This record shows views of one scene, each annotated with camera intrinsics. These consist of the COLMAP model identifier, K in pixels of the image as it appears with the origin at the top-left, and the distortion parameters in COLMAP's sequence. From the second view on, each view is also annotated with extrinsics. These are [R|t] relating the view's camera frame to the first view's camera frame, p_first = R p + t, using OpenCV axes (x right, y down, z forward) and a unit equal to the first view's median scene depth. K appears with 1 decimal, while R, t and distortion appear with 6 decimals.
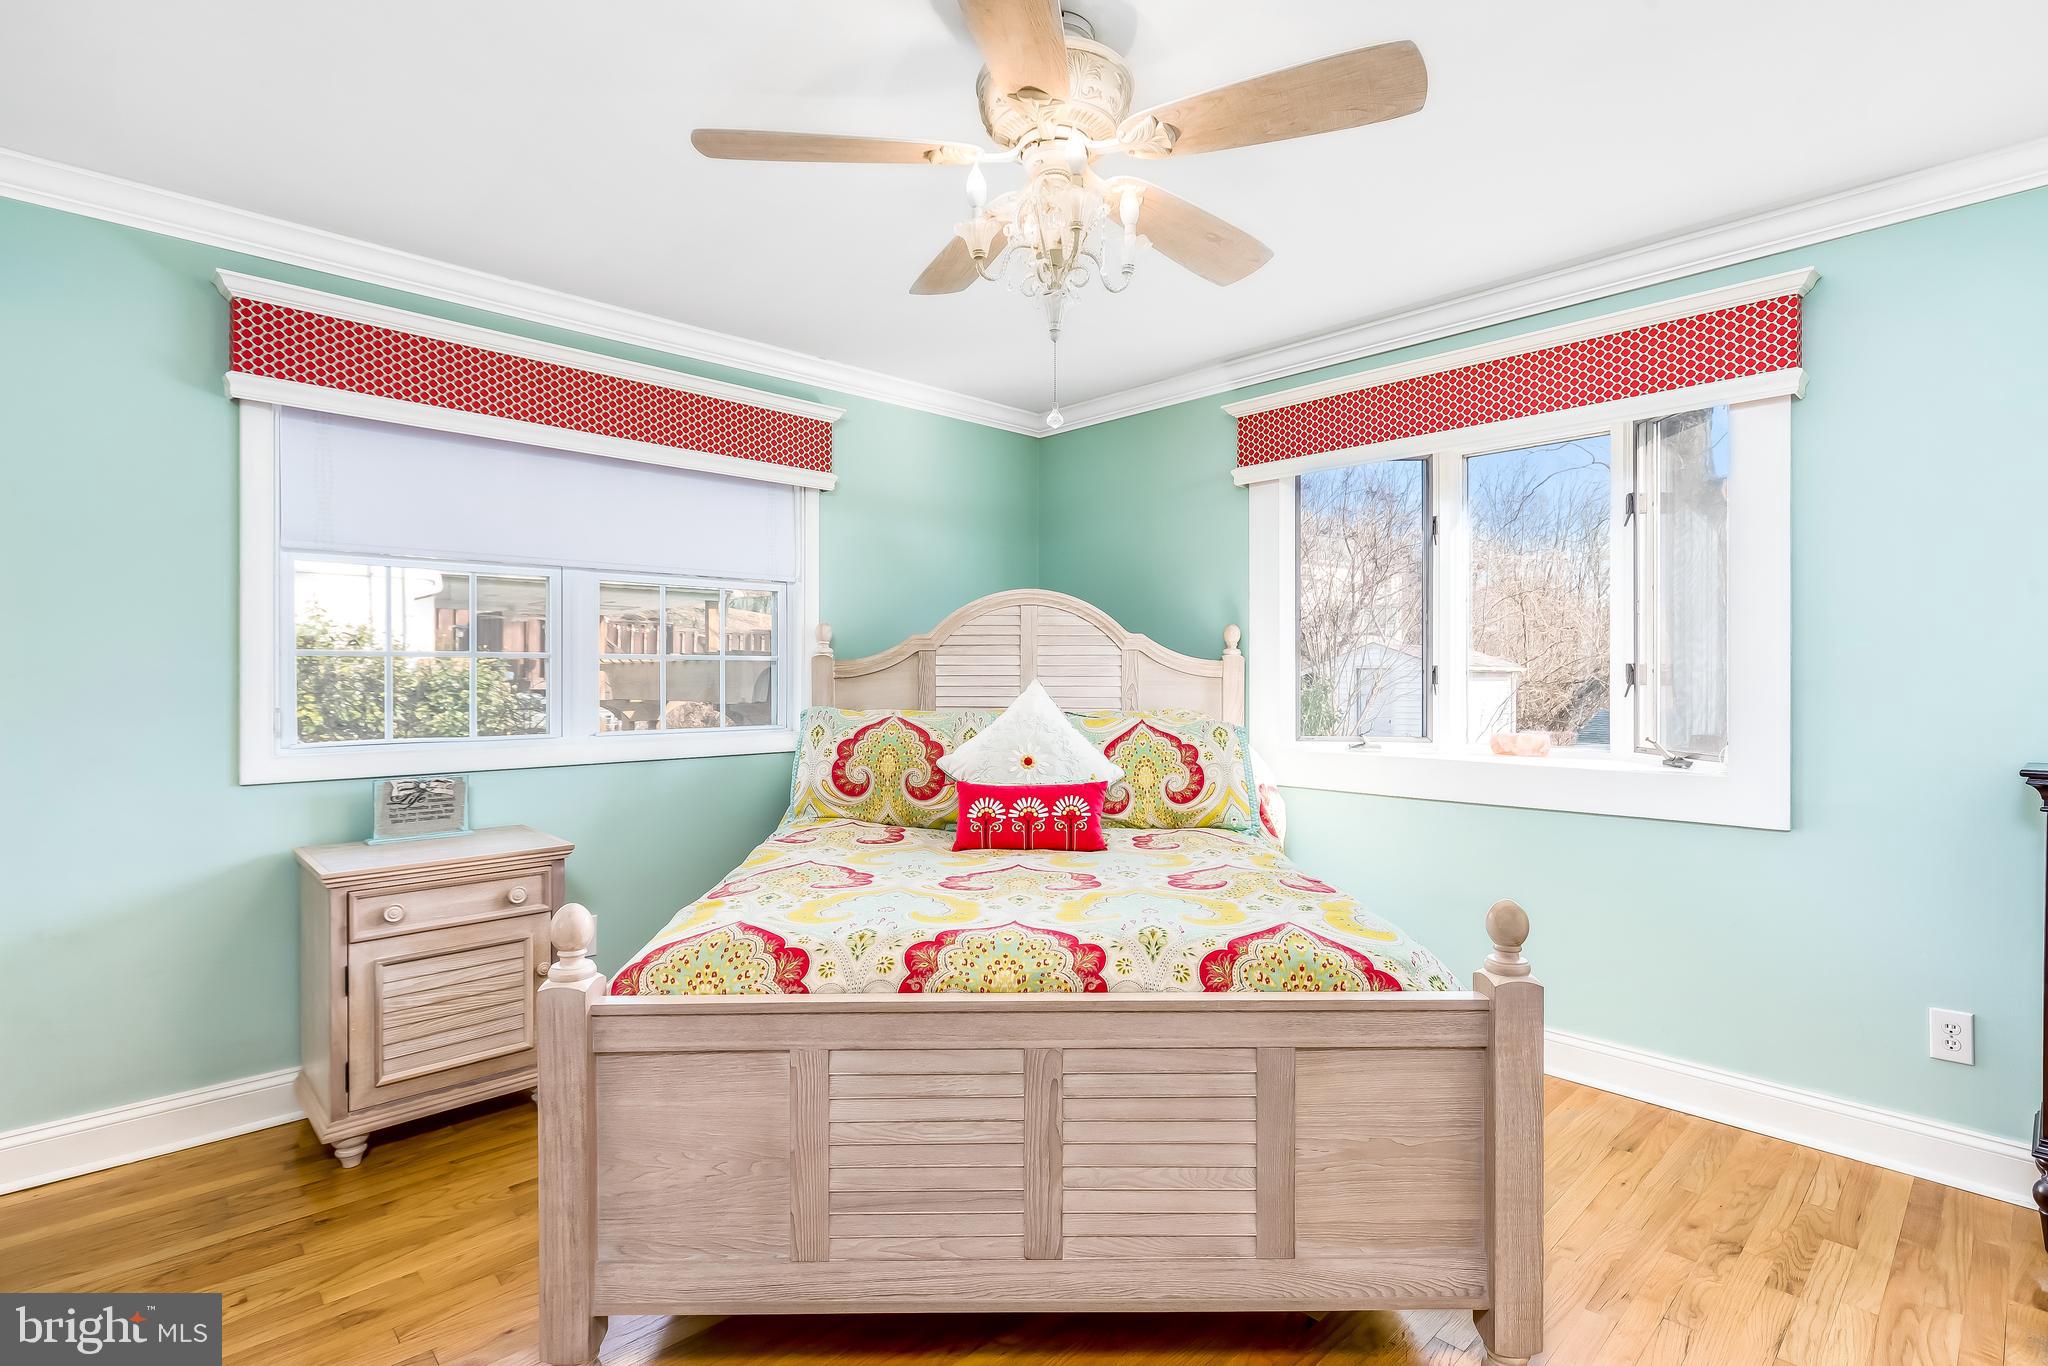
lens RADIAL K [[975.0, 0, 1037.3], [0, 975.0, 678.8], [0, 0, 1]] dist [-0.000419, 0.000177]
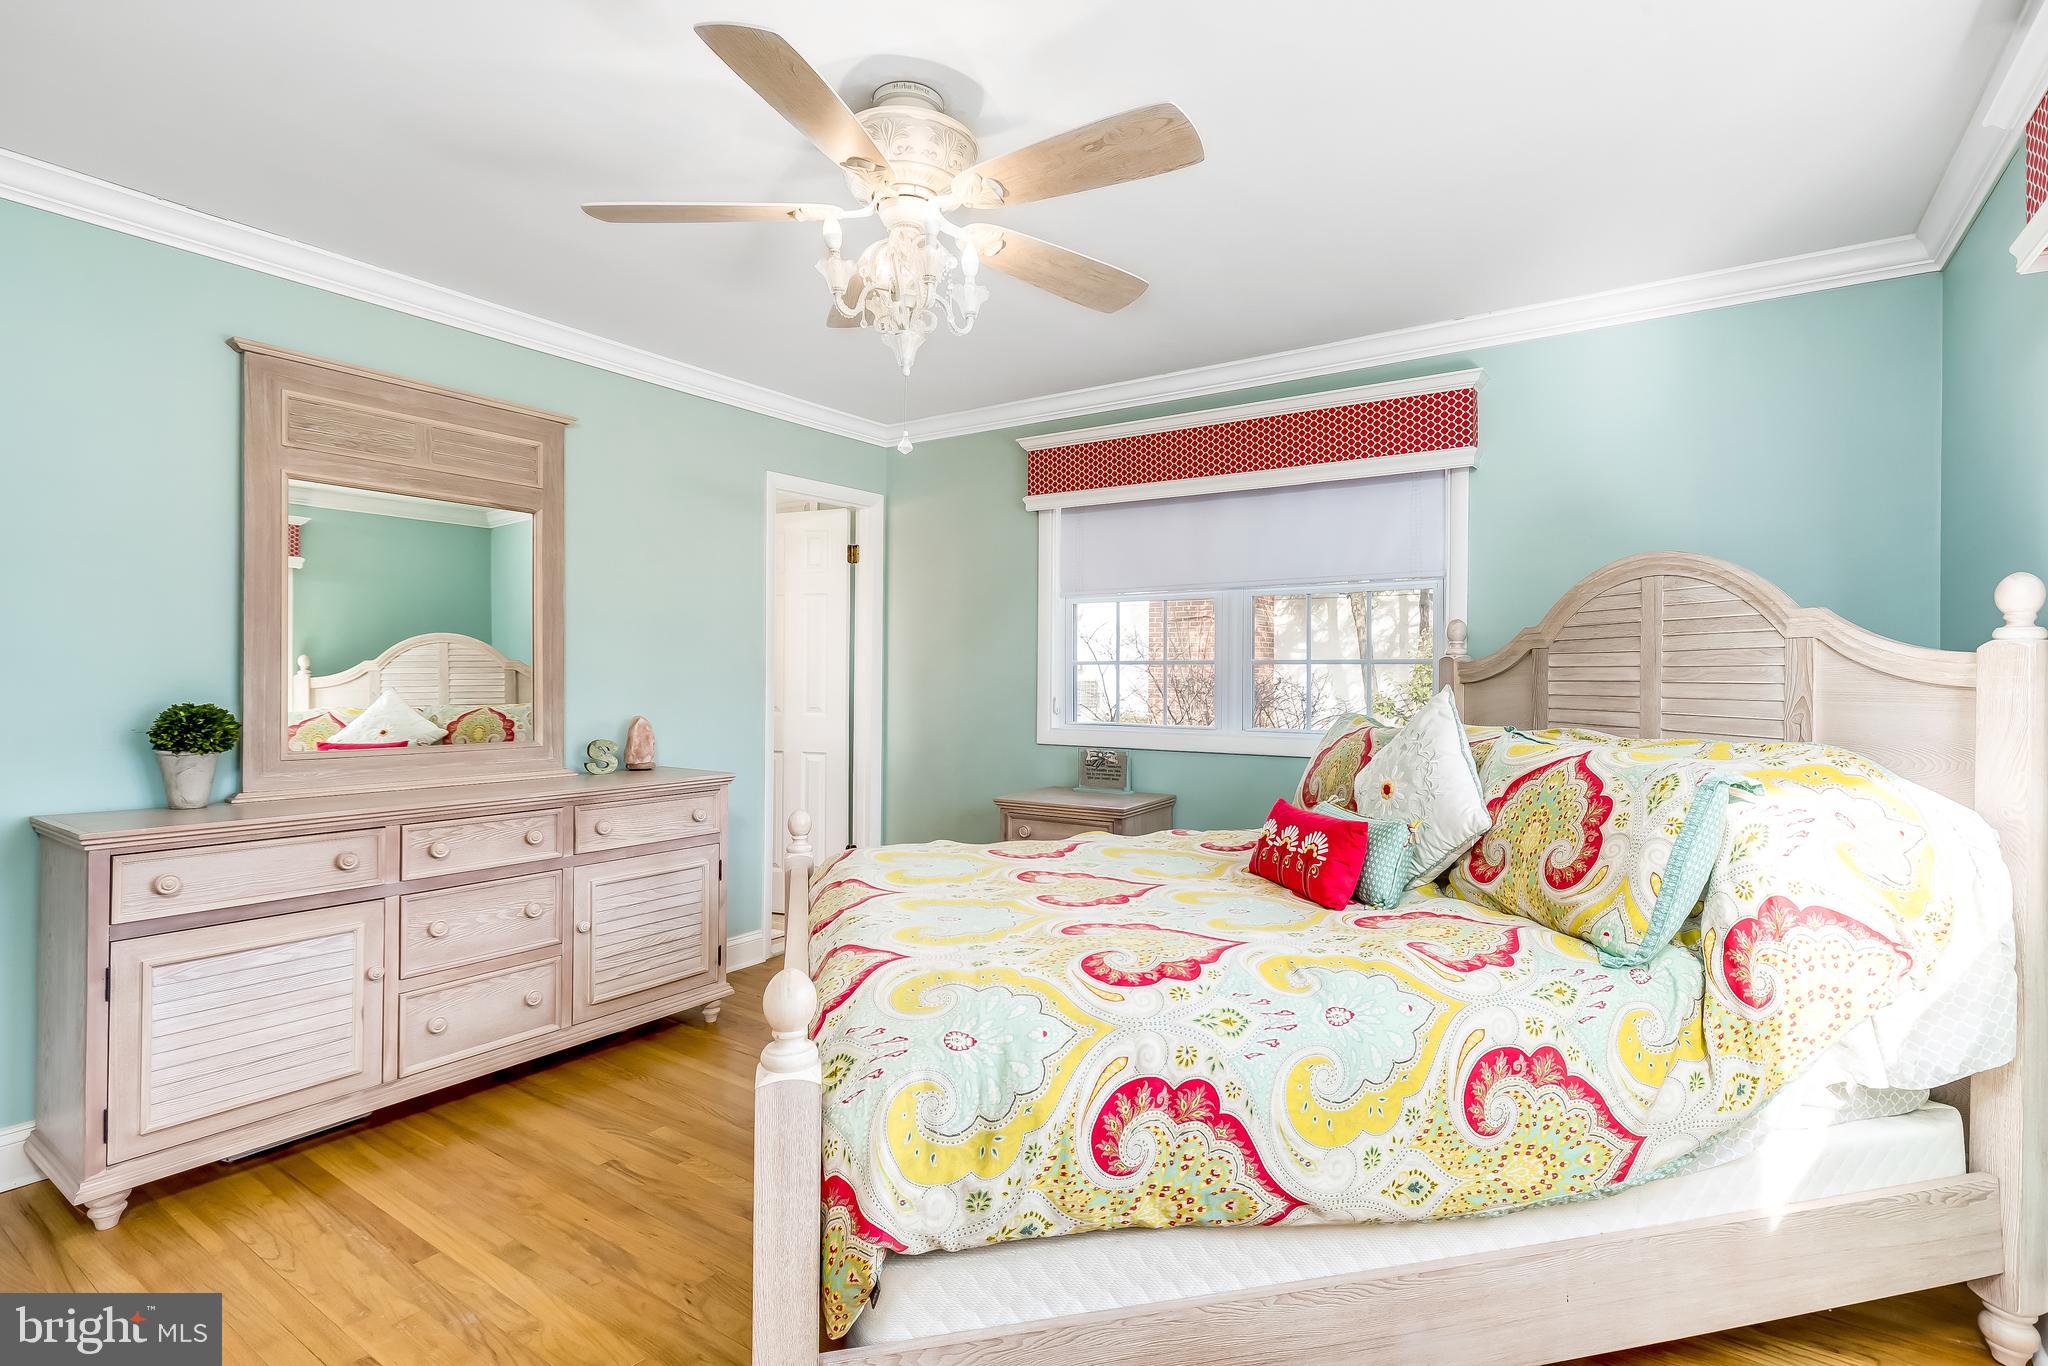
lens RADIAL K [[975.0, 0, 1037.3], [0, 975.0, 678.8], [0, 0, 1]] dist [-0.000419, 0.000177]
pose [[0.220559, 0.002406, -0.975371, 0.669332], [-0.010012, 0.999950, 0.000203, -0.001579], [0.975322, 0.009720, 0.220572, 0.536318]]
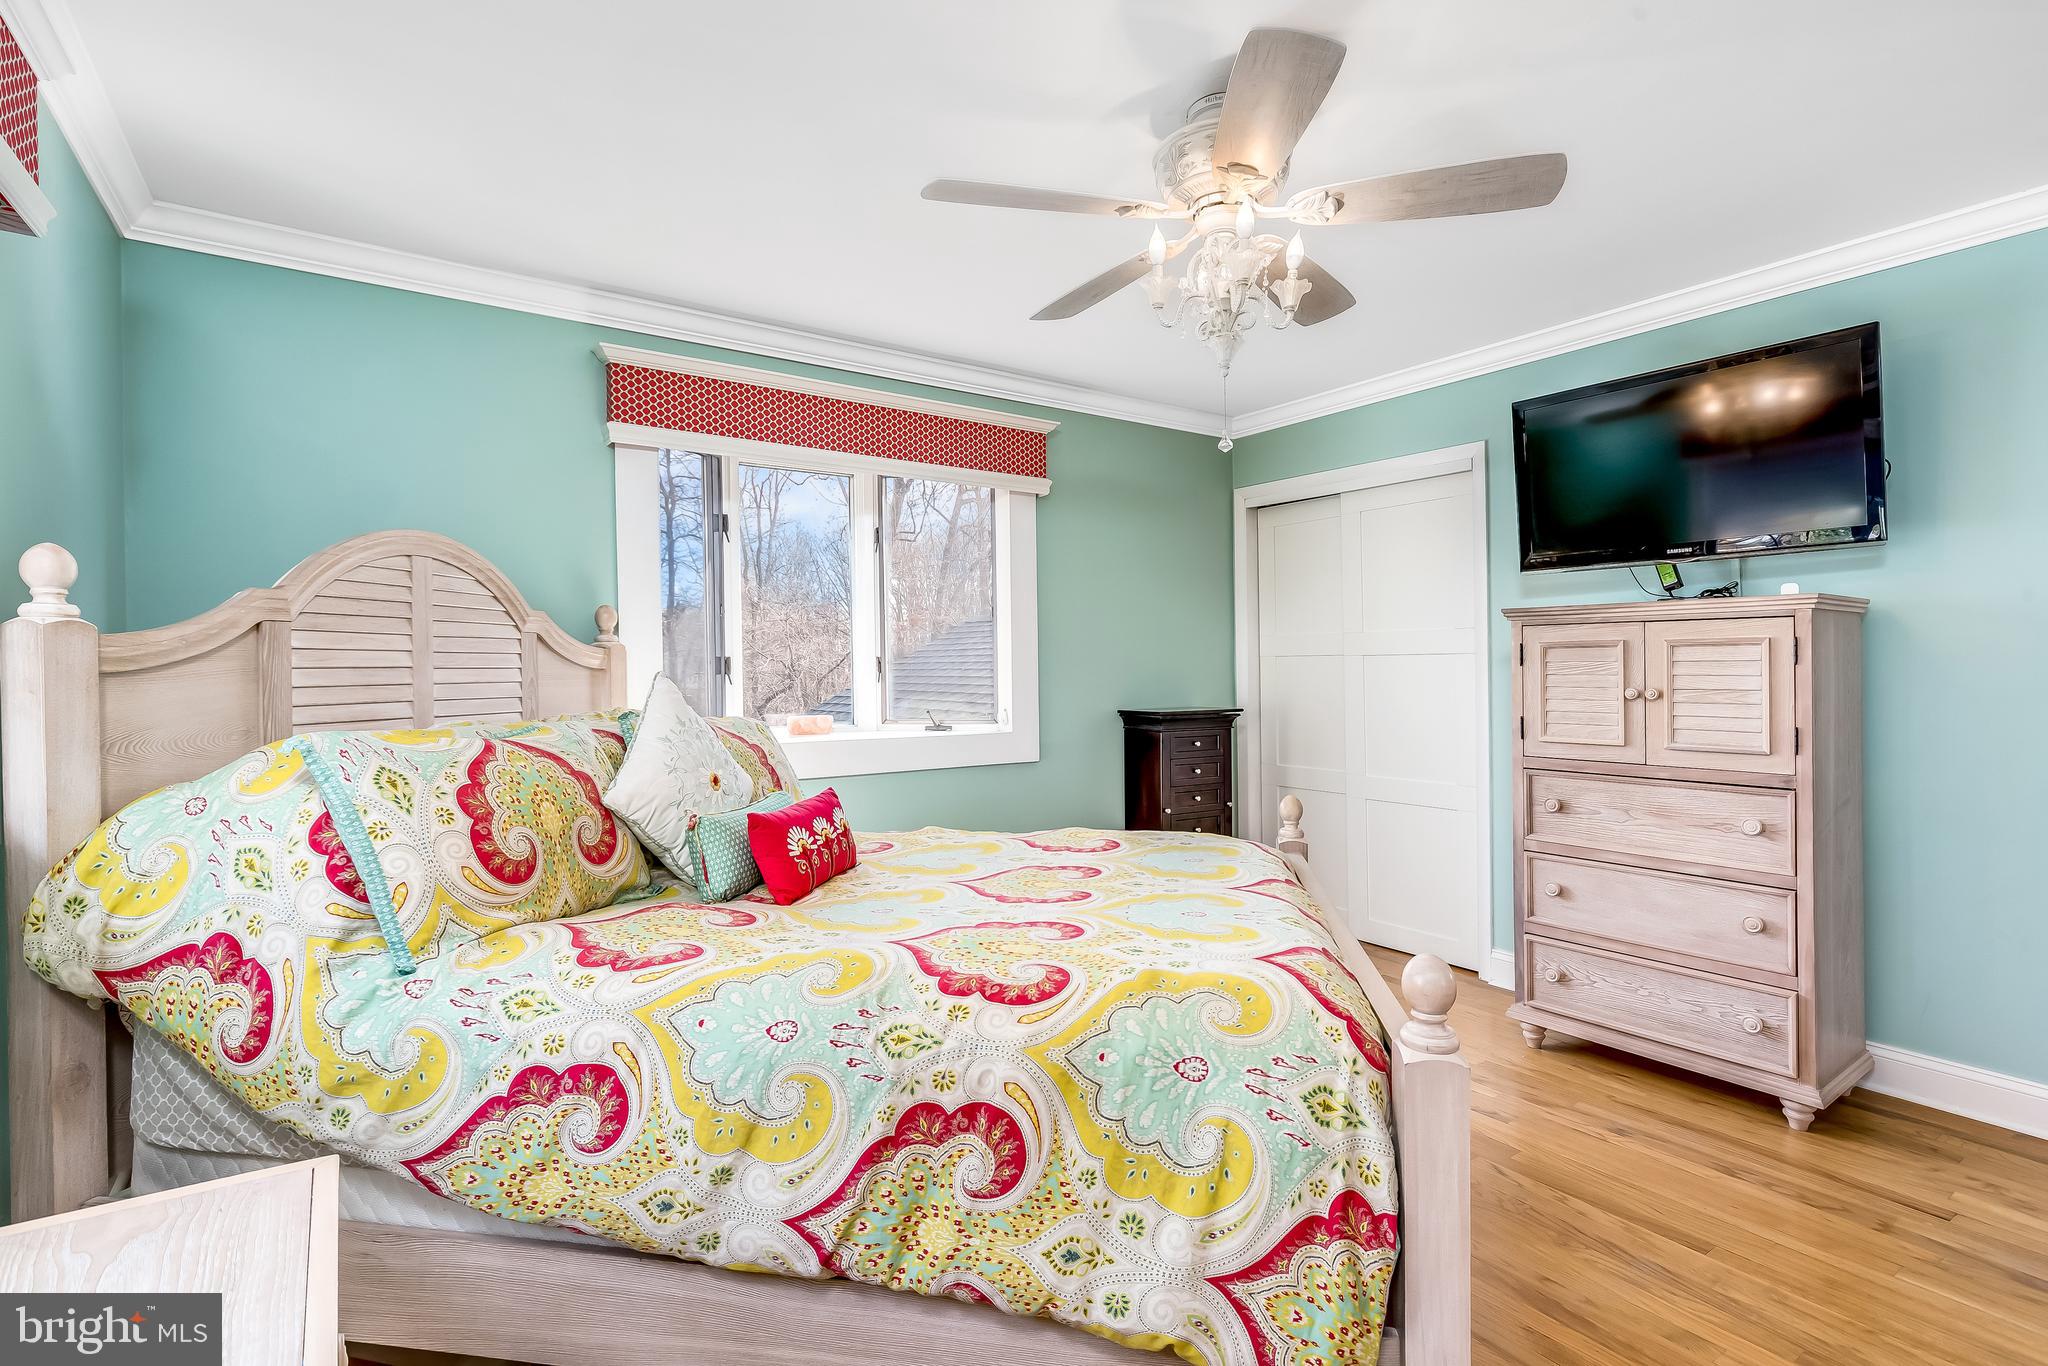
lens RADIAL K [[986.7, 0, 1016.7], [0, 986.7, 669.5], [0, 0, 1]] dist [-0.002221, 0.000032]
pose [[0.163286, -0.004330, 0.986569, -0.702743], [0.004269, 0.999984, 0.003682, -0.003439], [-0.986570, 0.003611, 0.163302, 0.625006]]
